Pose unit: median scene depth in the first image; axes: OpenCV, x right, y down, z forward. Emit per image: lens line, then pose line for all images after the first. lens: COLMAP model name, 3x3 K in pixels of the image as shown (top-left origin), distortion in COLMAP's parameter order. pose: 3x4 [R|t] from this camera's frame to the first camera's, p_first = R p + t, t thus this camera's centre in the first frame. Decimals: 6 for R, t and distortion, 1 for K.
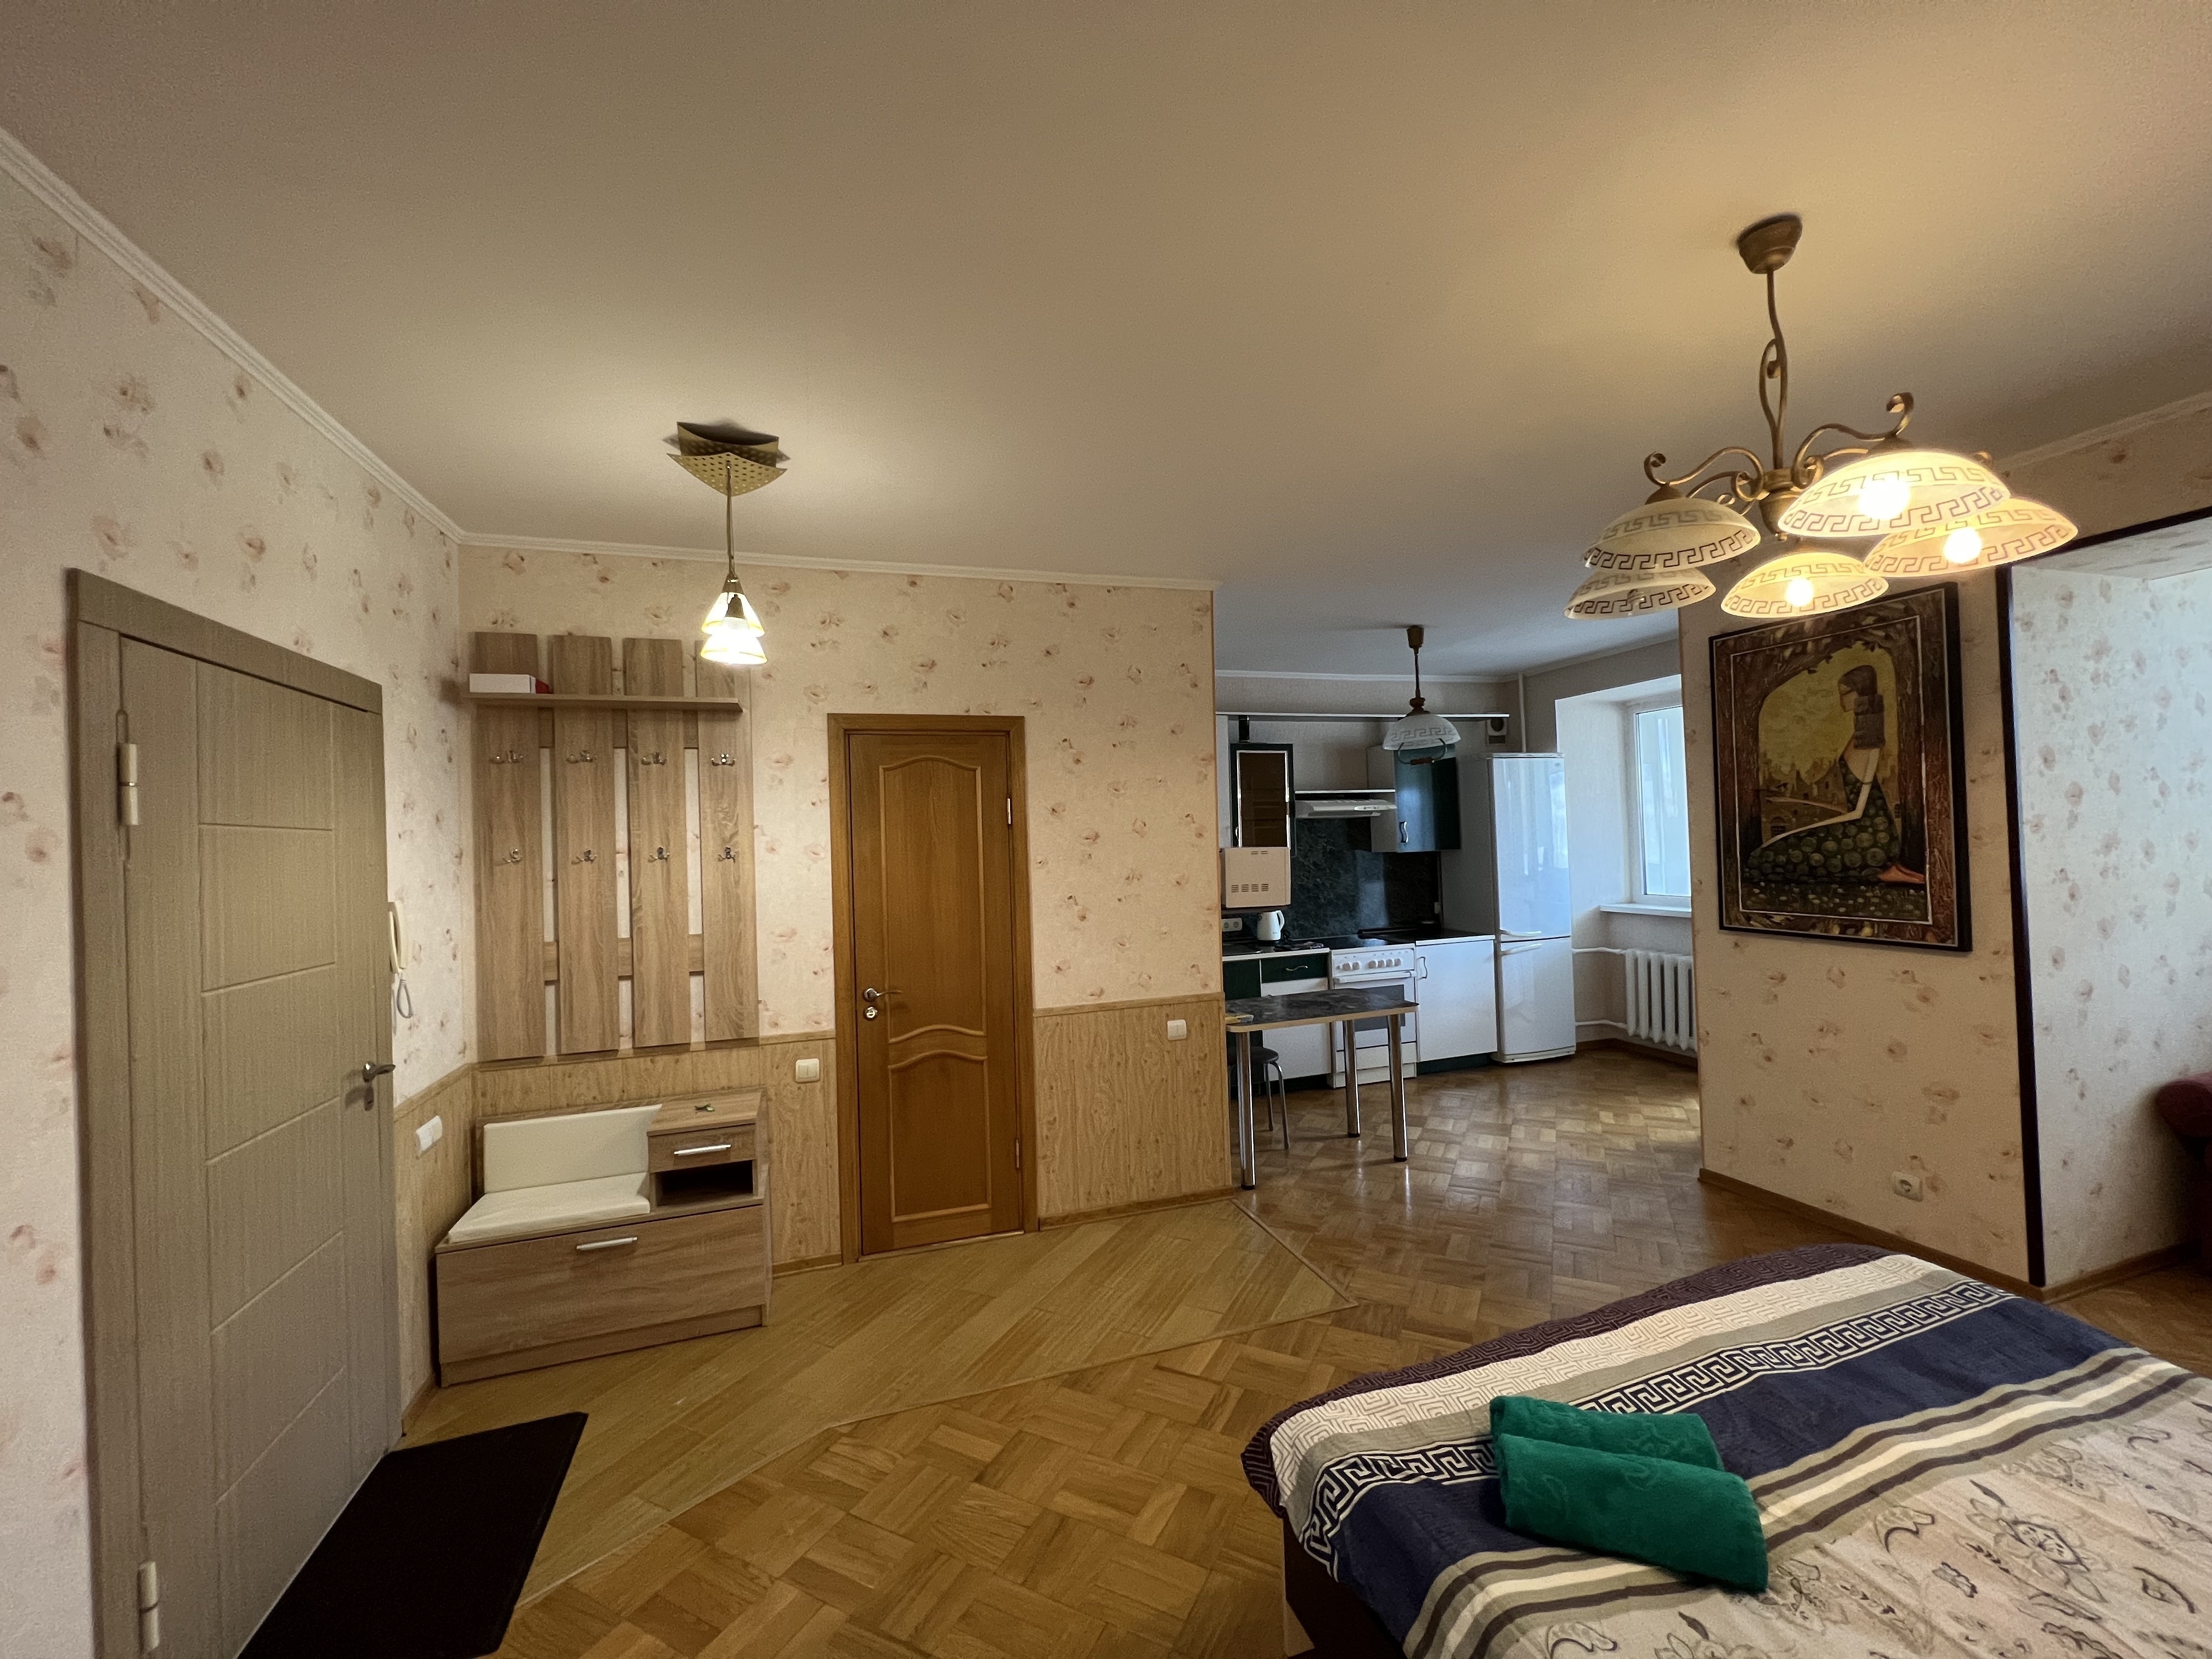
lens RADIAL K [[886.2, 0, 1108.9], [0, 886.2, 831.4], [0, 0, 1]] dist [-0.000823, 0.000267]
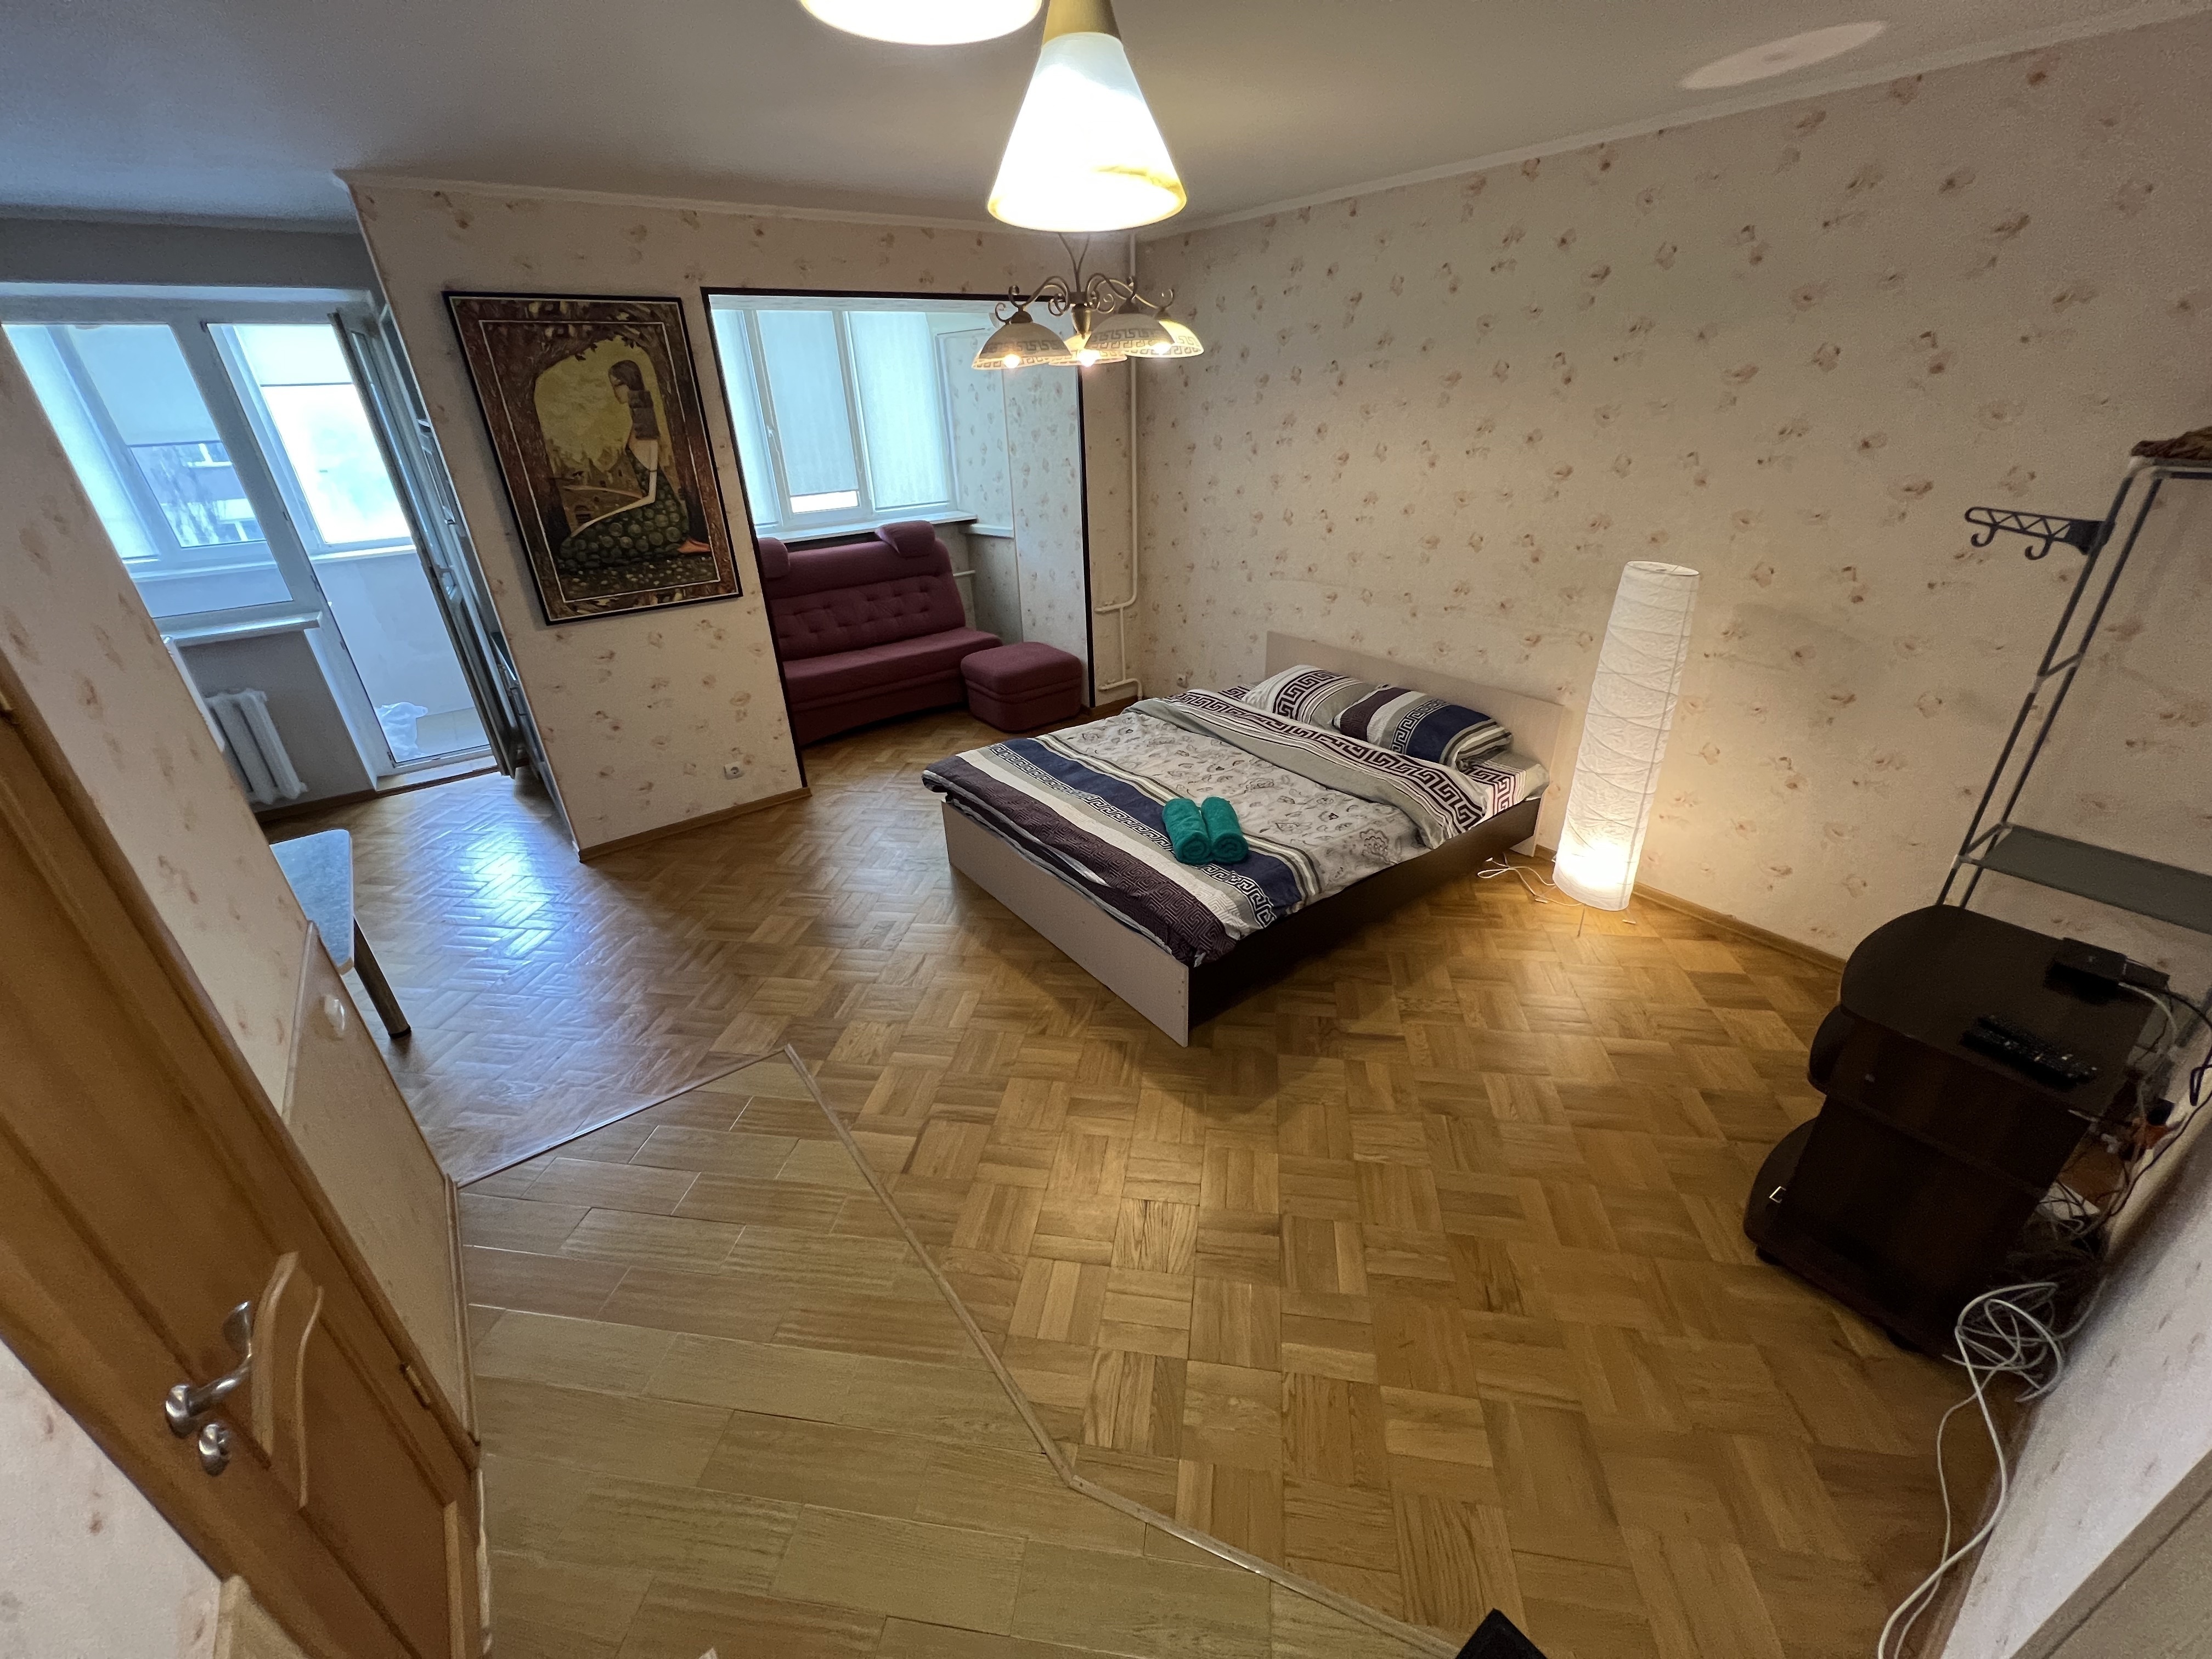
lens RADIAL K [[886.2, 0, 1108.7], [0, 886.2, 831.0], [0, 0, 1]] dist [-0.000823, 0.000267]
pose [[-0.322131, -0.389006, 0.863079, -0.522108], [0.032720, 0.906557, 0.420814, -0.088357], [-0.946130, 0.163797, -0.279302, 0.755077]]
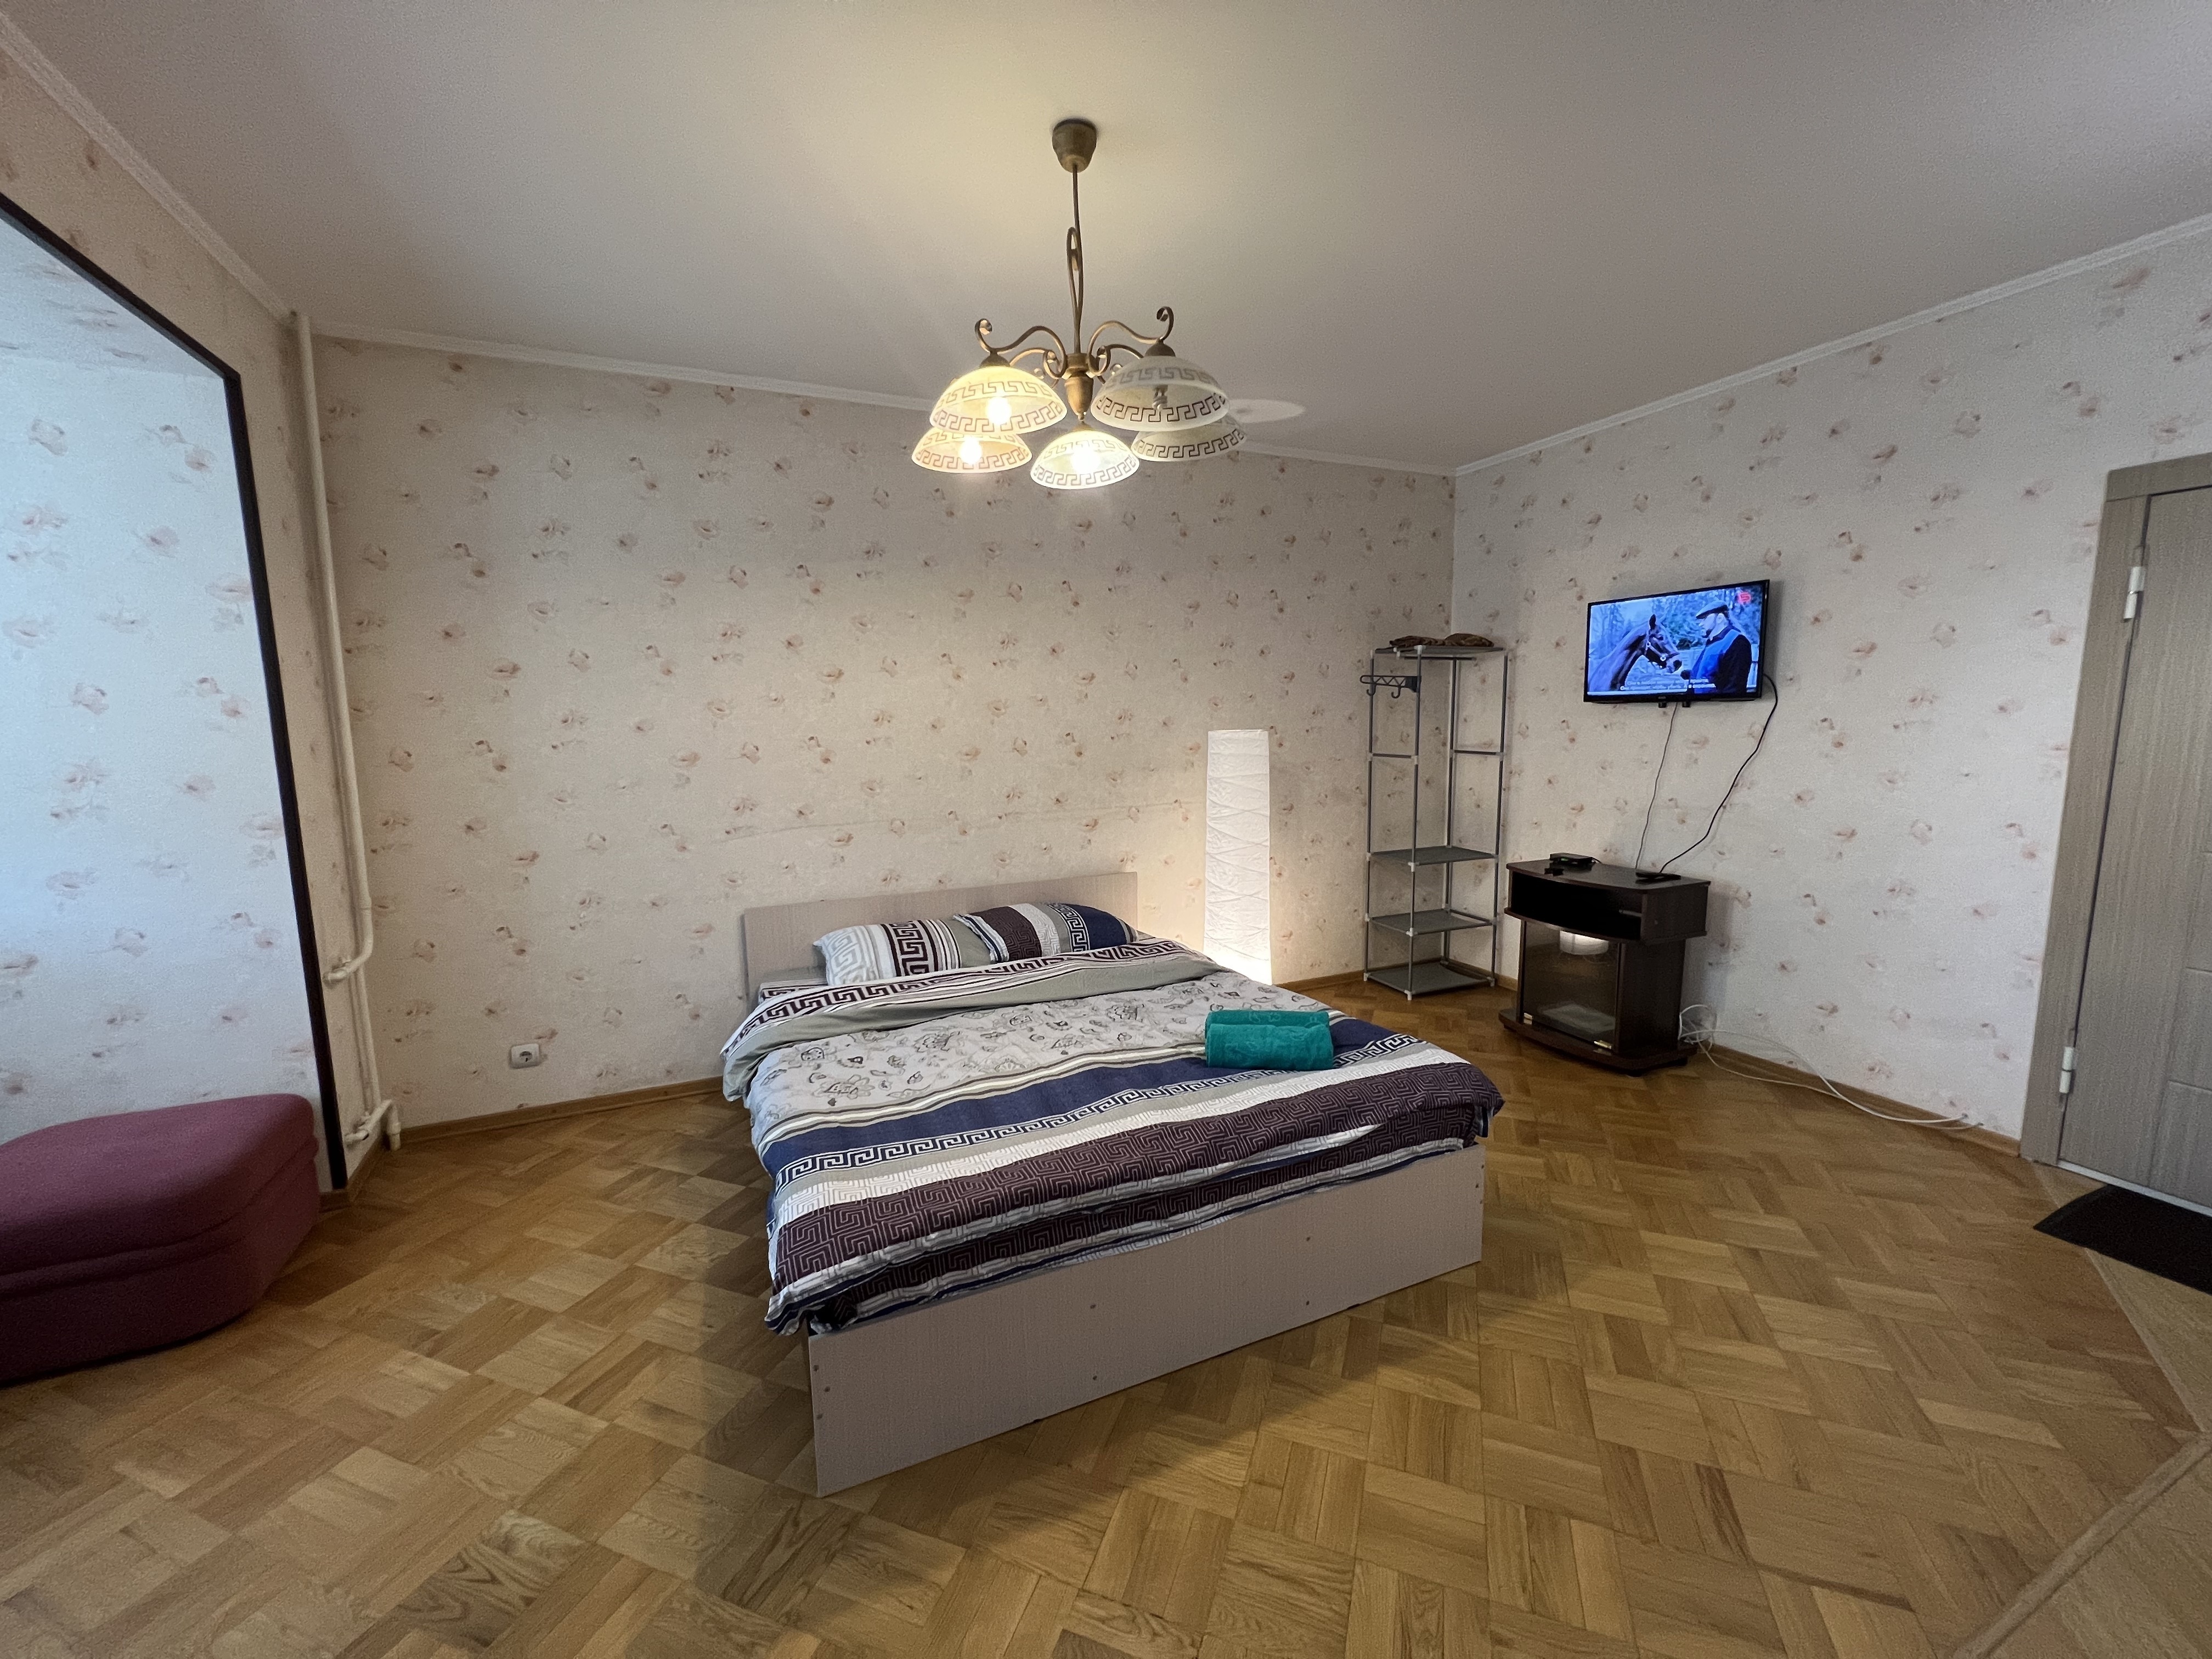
lens RADIAL K [[886.2, 0, 1109.6], [0, 886.2, 831.8], [0, 0, 1]] dist [-0.000823, 0.000267]
pose [[-0.992156, 0.065289, -0.106605, 0.422121], [0.051955, 0.990997, 0.123392, 0.037210], [0.113701, 0.116886, -0.986615, 1.072772]]
